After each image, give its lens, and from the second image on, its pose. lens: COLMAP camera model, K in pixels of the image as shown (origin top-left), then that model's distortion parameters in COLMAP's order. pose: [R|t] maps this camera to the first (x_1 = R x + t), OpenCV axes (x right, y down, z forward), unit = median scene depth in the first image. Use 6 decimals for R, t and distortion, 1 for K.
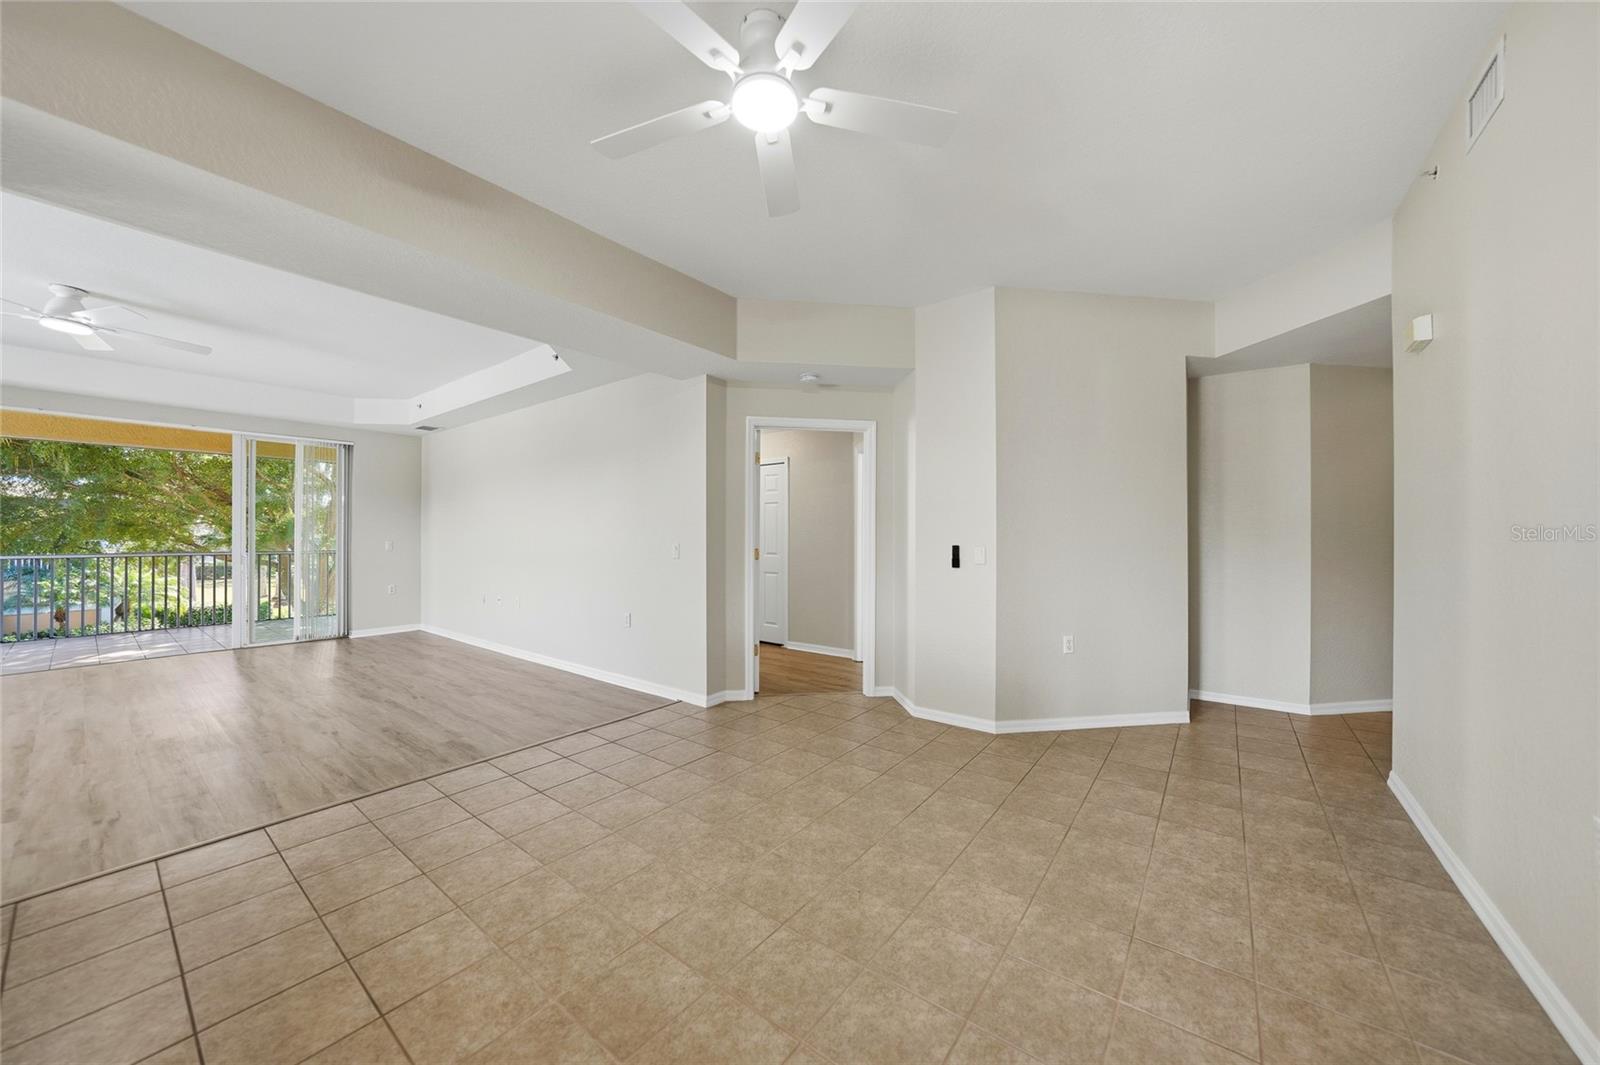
lens RADIAL K [[561.5, 0, 800.0], [0, 561.5, 532.5], [0, 0, 1]] dist [-0.029186, 0.007660]
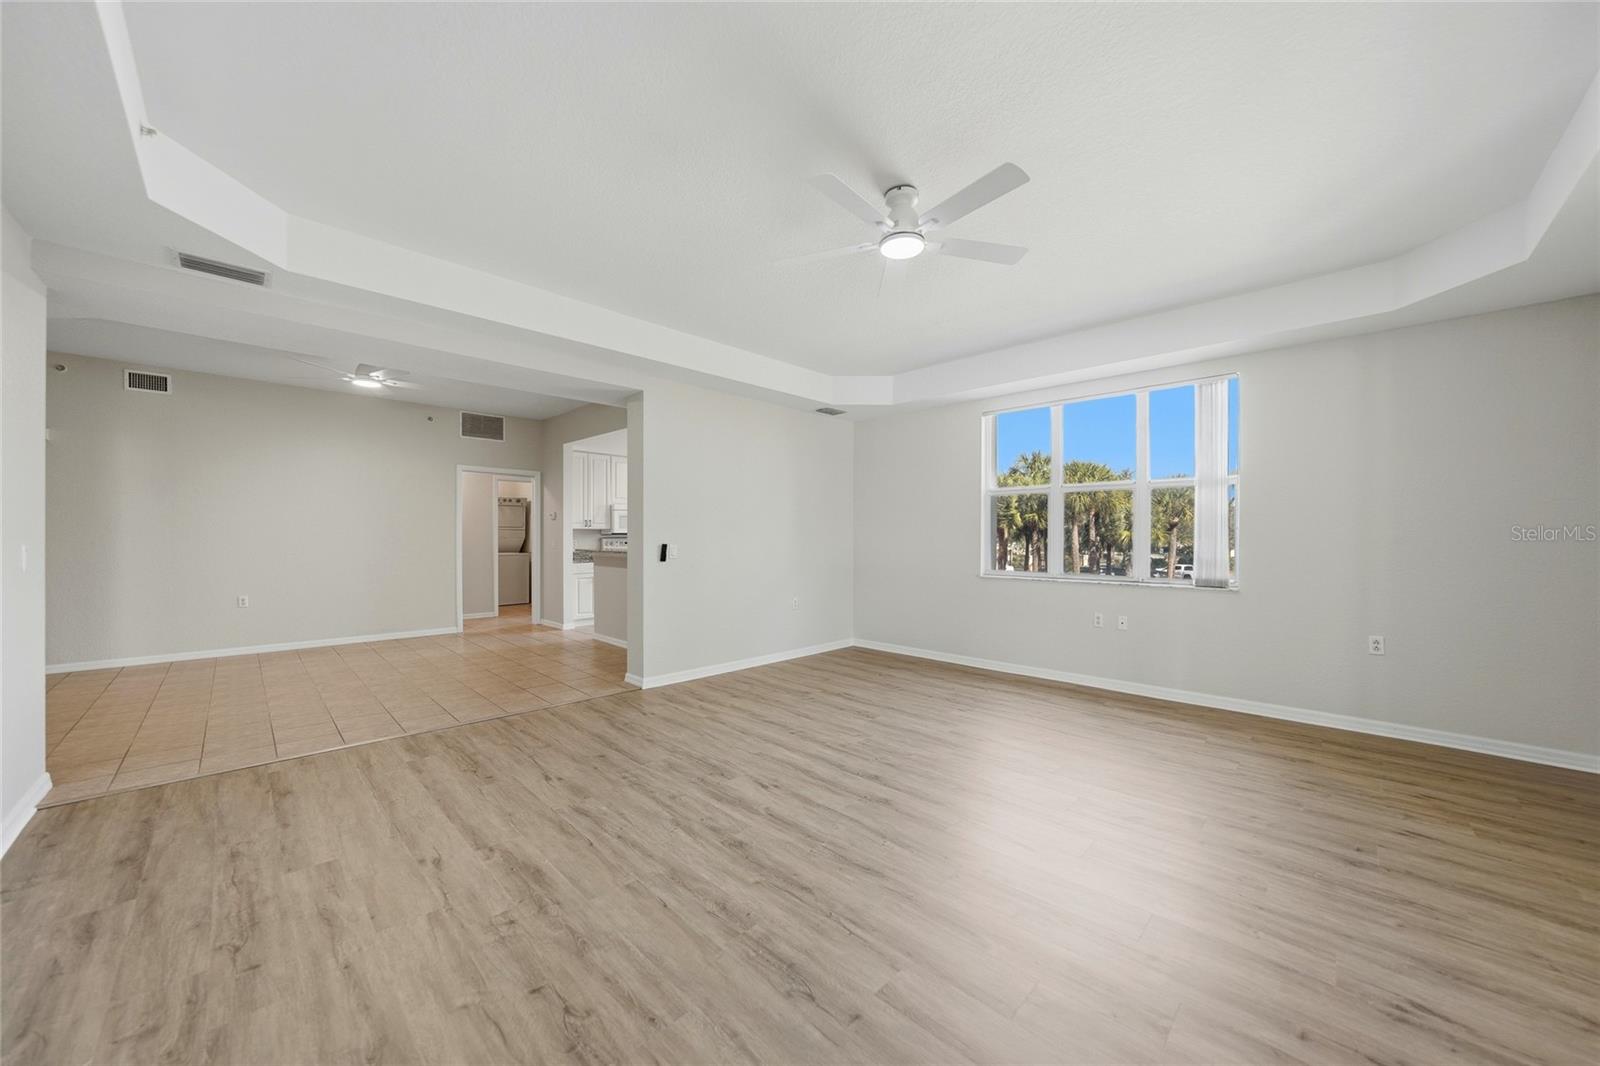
lens RADIAL K [[572.4, 0, 803.7], [0, 572.4, 535.1], [0, 0, 1]] dist [-0.028921, 0.007237]
pose [[-0.991948, -0.006659, 0.126473, -1.226228], [-0.007682, 0.999942, -0.007598, 0.009554], [-0.126415, -0.008508, -0.991941, 1.653864]]
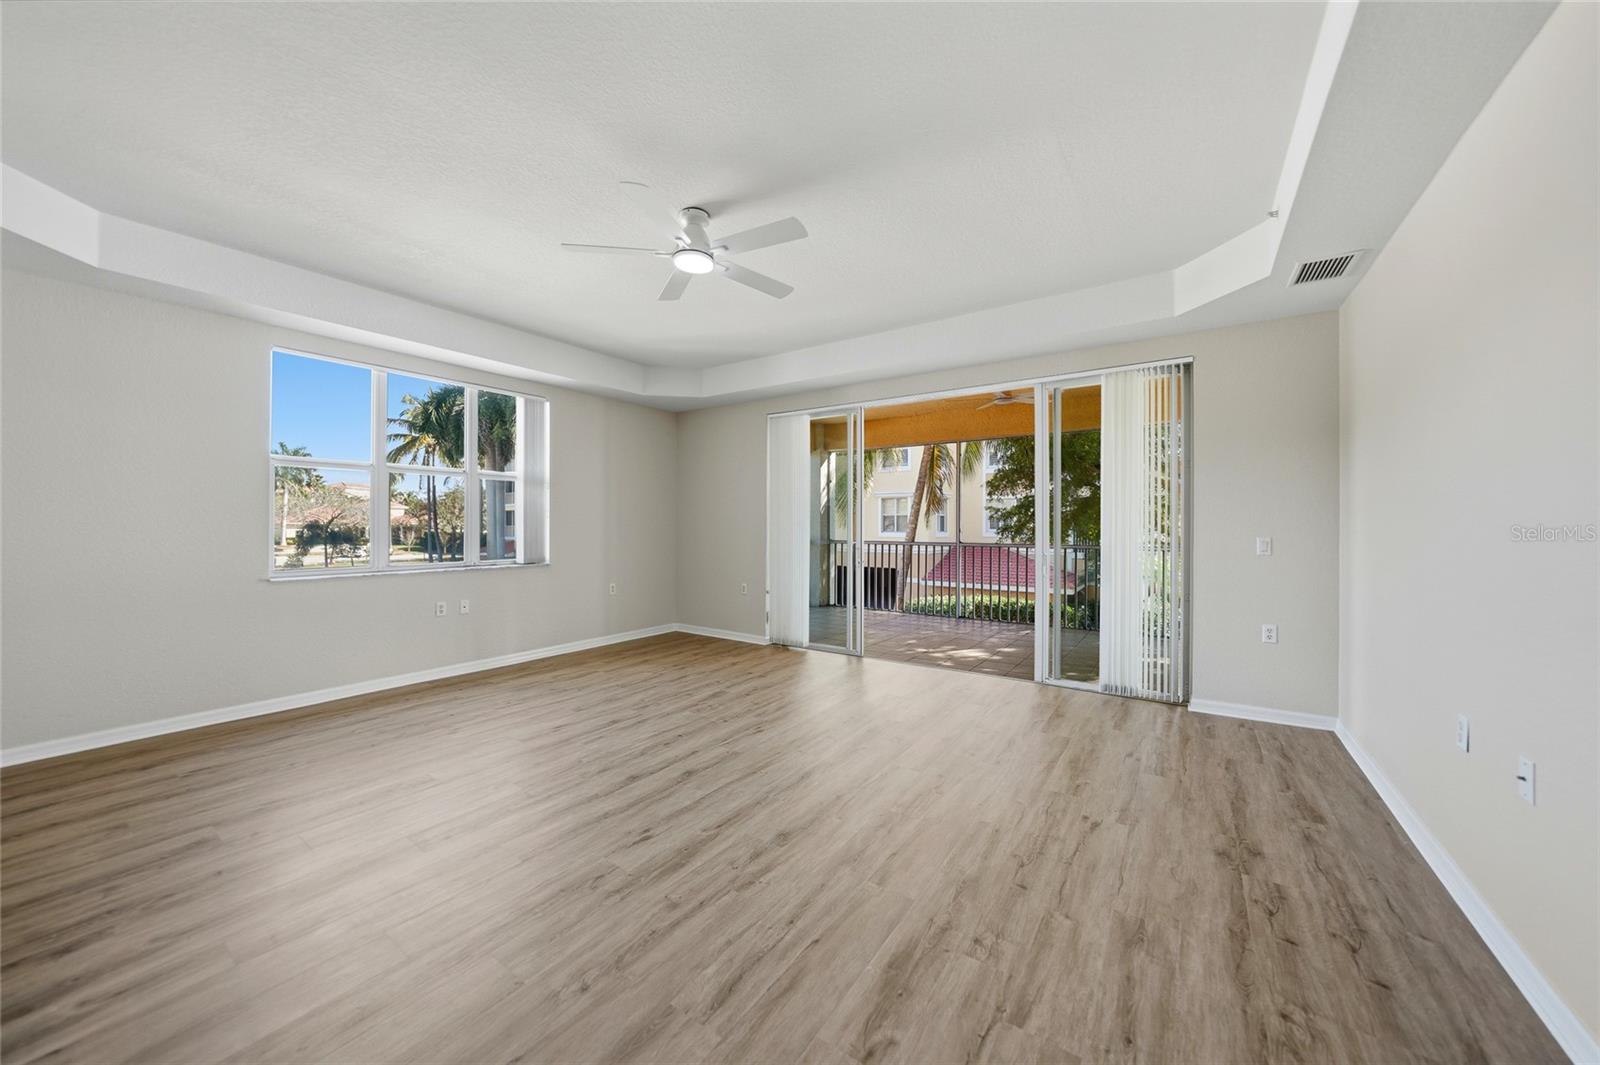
lens RADIAL K [[563.3, 0, 801.6], [0, 563.3, 523.4], [0, 0, 1]] dist [-0.027926, 0.006581]
pose [[0.042129, -0.004489, -0.999102, -0.484191], [0.004676, 0.999980, -0.004295, 0.007706], [0.999101, -0.004491, 0.042149, 1.049948]]
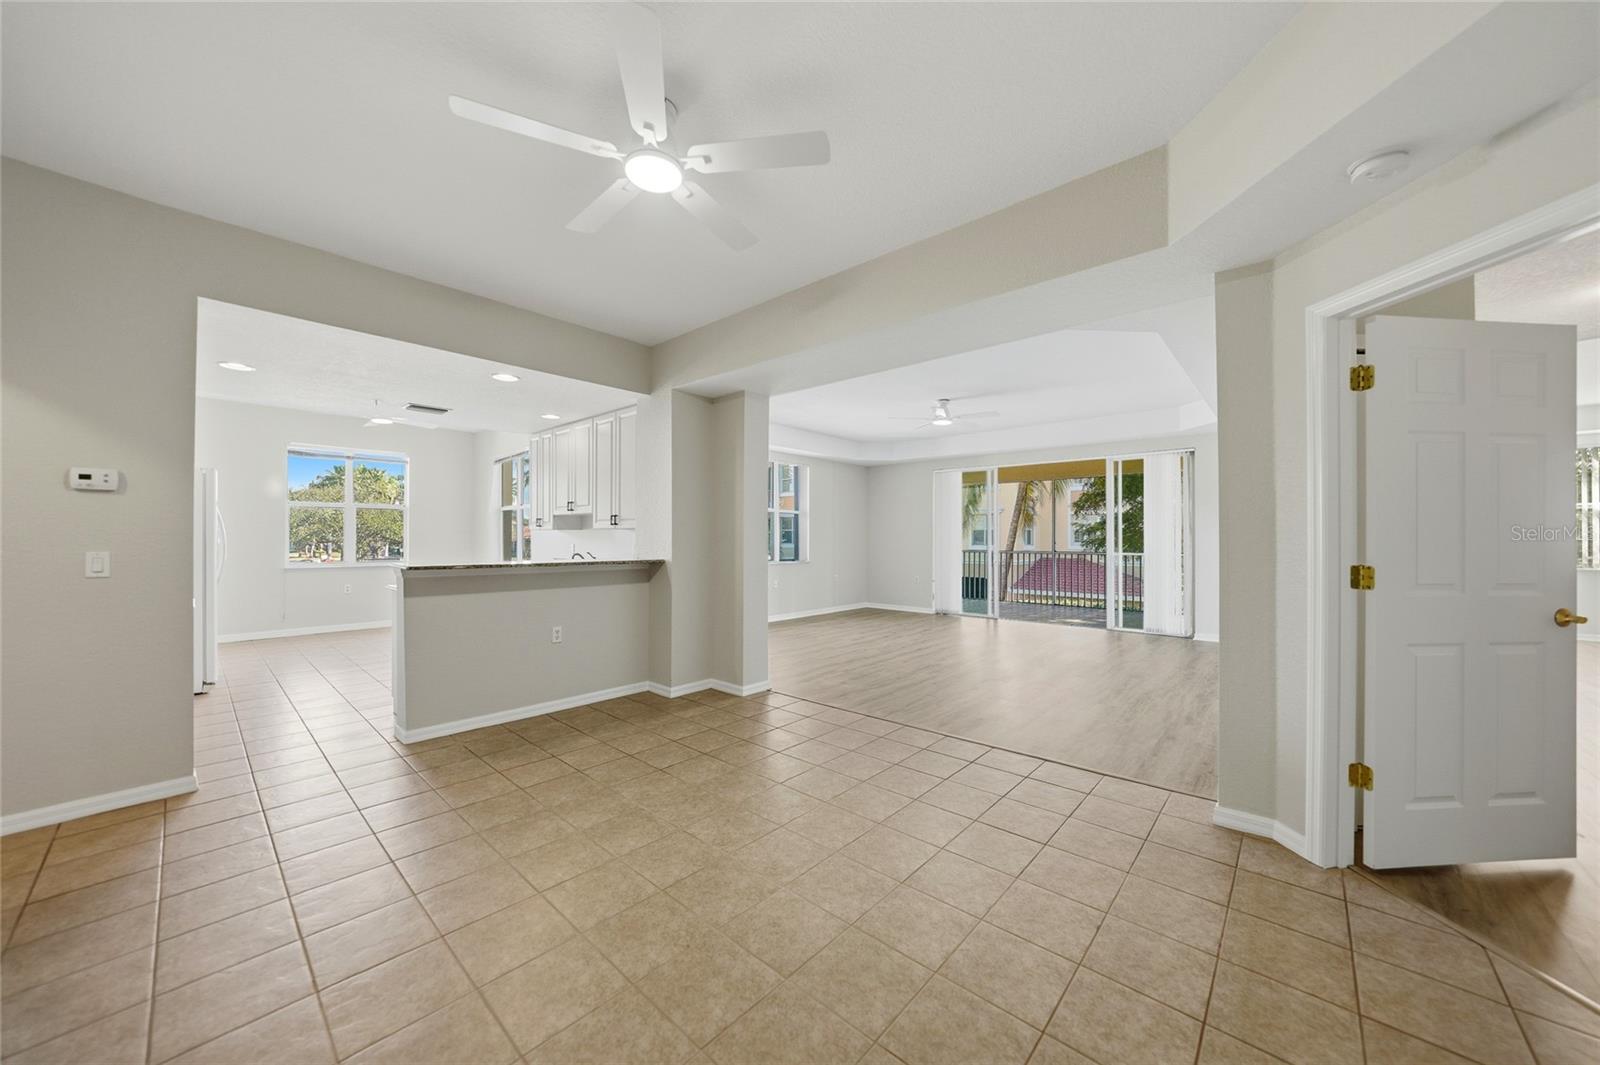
lens RADIAL K [[567.5, 0, 800.2], [0, 567.5, 534.6], [0, 0, 1]] dist [-0.027765, 0.006993]
pose [[-0.084174, -0.008213, -0.996417, 0.502575], [0.003870, 0.999956, -0.008569, 0.004830], [0.996444, -0.004578, -0.084138, 0.647029]]
